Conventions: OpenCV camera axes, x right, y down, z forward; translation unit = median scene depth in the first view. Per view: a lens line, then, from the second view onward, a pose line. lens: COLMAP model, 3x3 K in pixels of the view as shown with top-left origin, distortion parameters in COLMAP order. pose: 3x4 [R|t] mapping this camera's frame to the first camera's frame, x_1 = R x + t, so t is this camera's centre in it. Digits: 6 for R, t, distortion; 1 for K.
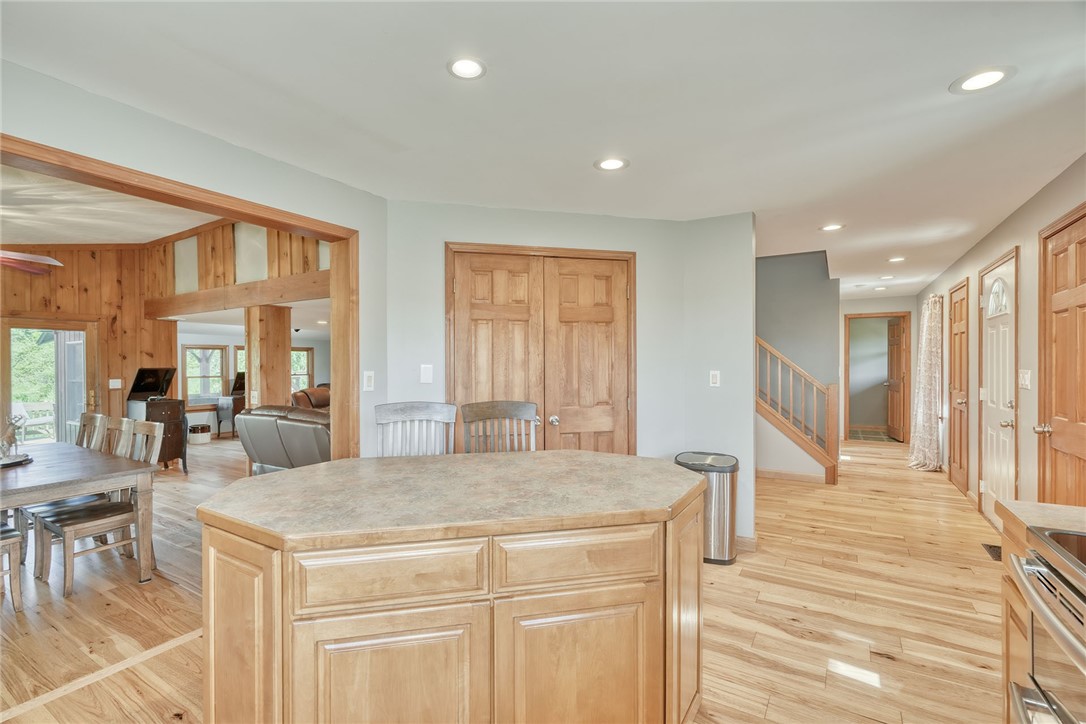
lens RADIAL K [[492.6, 0, 539.9], [0, 492.6, 362.0], [0, 0, 1]] dist [-0.004103, 0.001600]
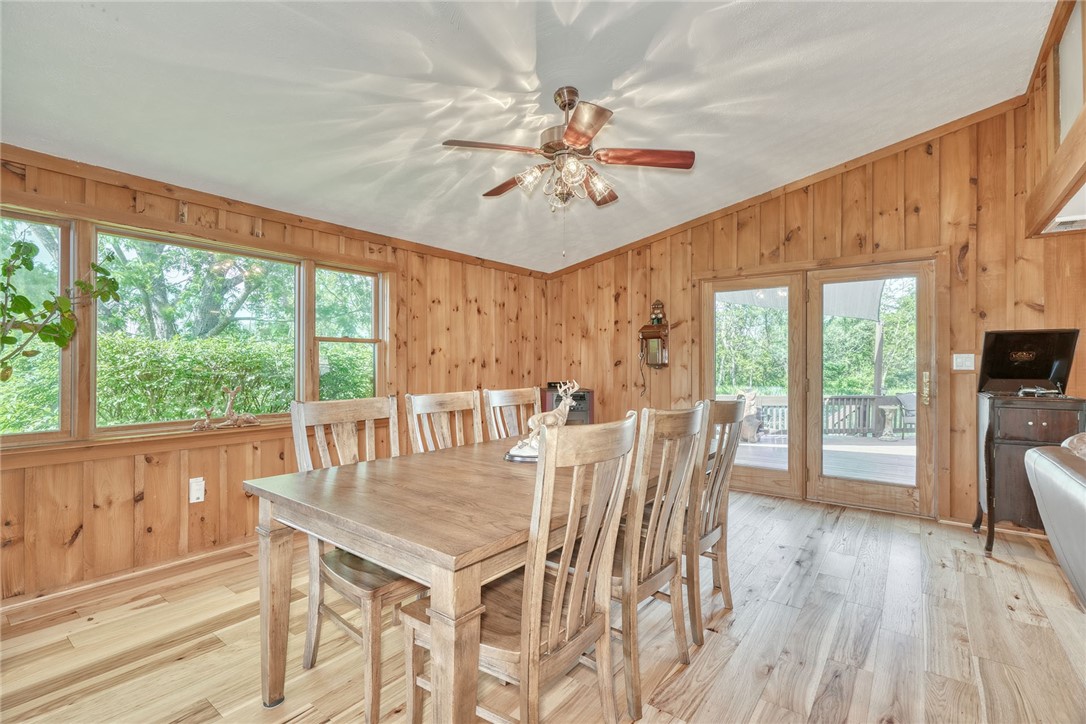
lens RADIAL K [[492.6, 0, 539.9], [0, 492.6, 362.0], [0, 0, 1]] dist [-0.004103, 0.001600]
pose [[-0.107759, 0.002315, -0.994174, -0.253196], [-0.005497, 0.999981, 0.002925, 0.047356], [0.994162, 0.005781, -0.107744, 0.594811]]
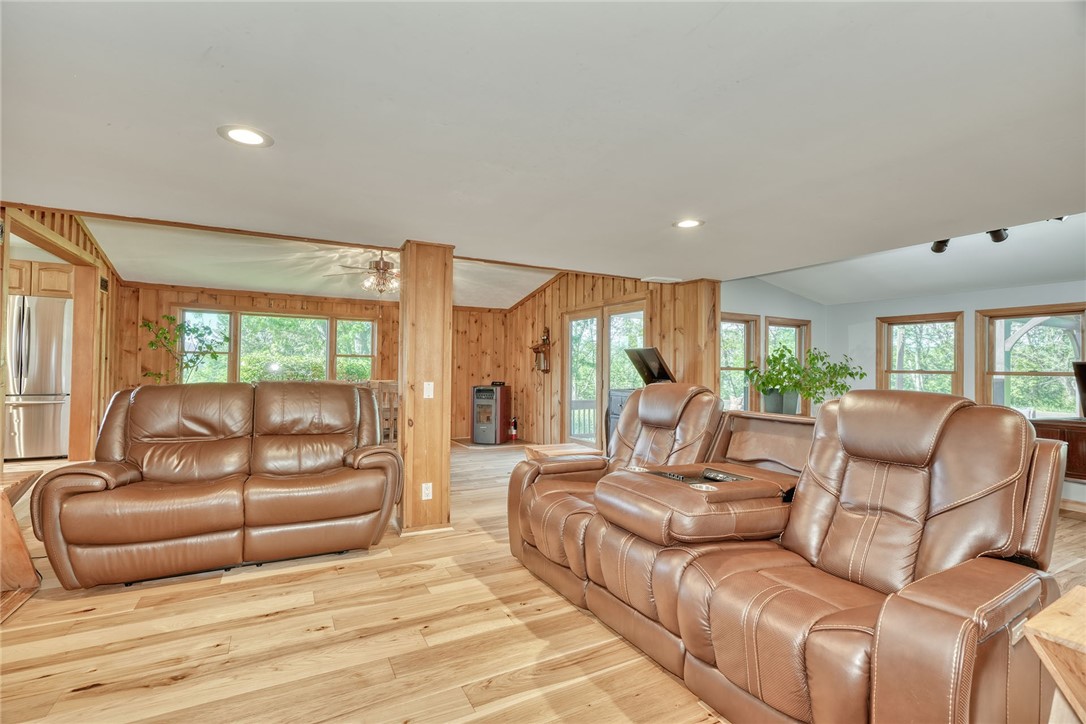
lens RADIAL K [[492.6, 0, 539.9], [0, 492.6, 362.0], [0, 0, 1]] dist [-0.004103, 0.001600]
pose [[-0.510449, -0.016766, -0.859744, -0.034092], [-0.010564, 0.999857, -0.013227, 0.048343], [0.859843, 0.002331, -0.510553, 1.315432]]
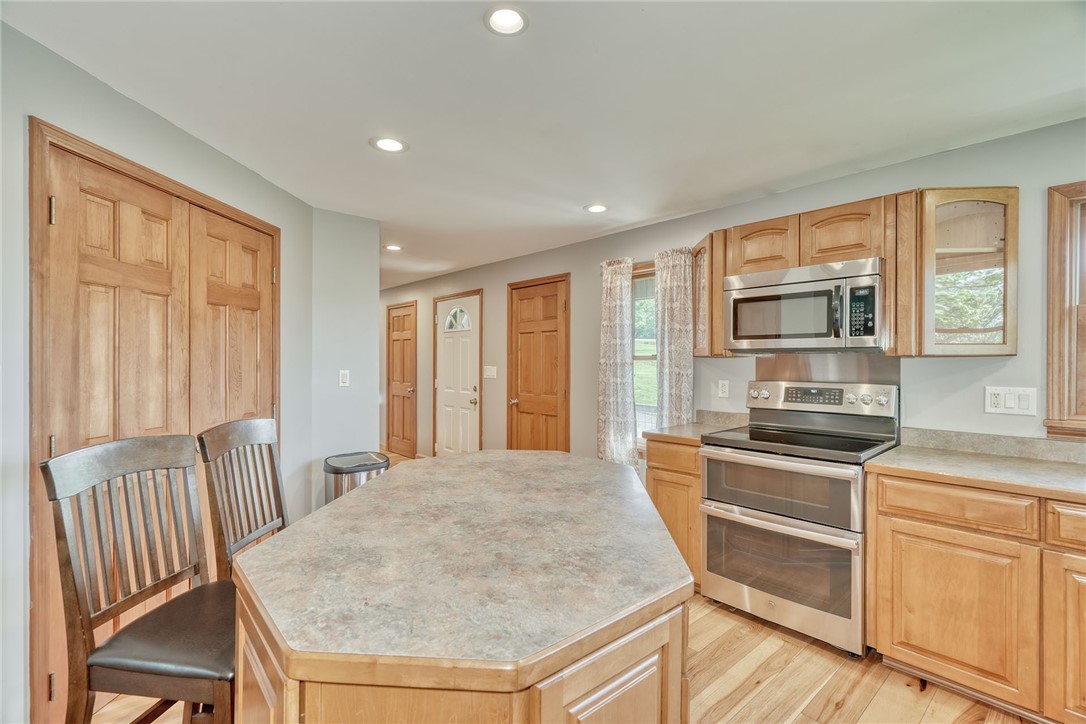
lens RADIAL K [[492.6, 0, 539.9], [0, 492.6, 362.0], [0, 0, 1]] dist [-0.004103, 0.001600]
pose [[0.298715, 0.001095, 0.954342, -0.273580], [-0.006096, 0.999981, 0.000761, -0.000964], [-0.954323, -0.006045, 0.298716, 0.198090]]
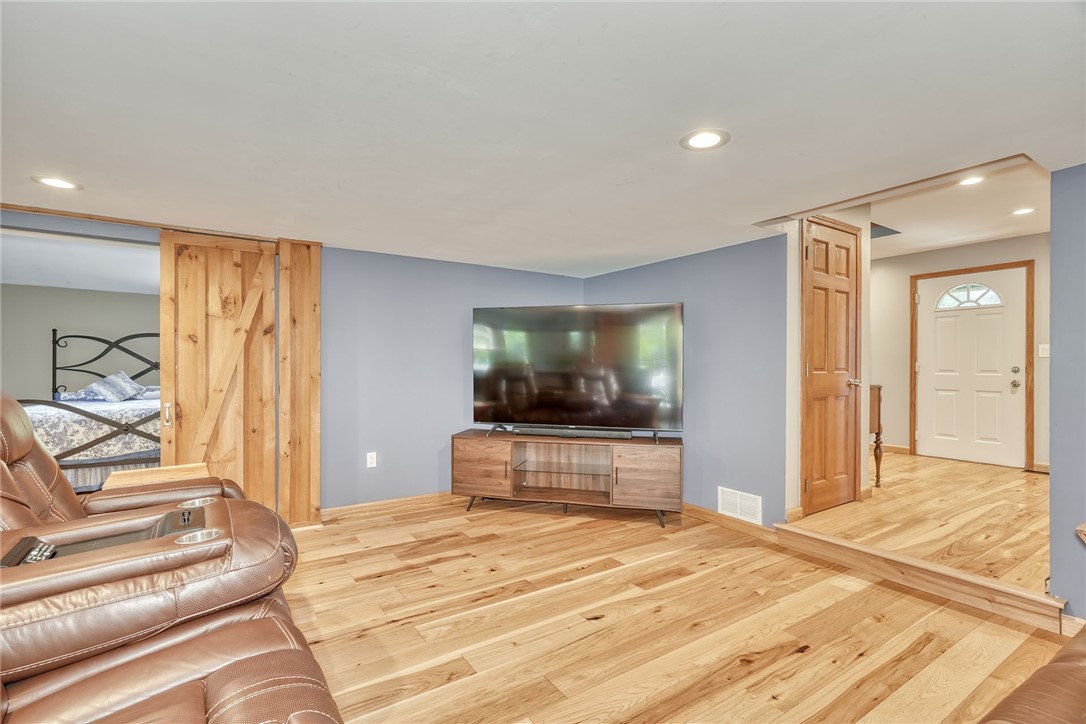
lens RADIAL K [[499.2, 0, 540.3], [0, 499.2, 362.2], [0, 0, 1]] dist [-0.002858, 0.000648]
pose [[0.427287, 0.010028, 0.904060, -0.544974], [-0.005795, 0.999948, -0.008353, 0.048415], [-0.904097, -0.001670, 0.427324, 0.947849]]
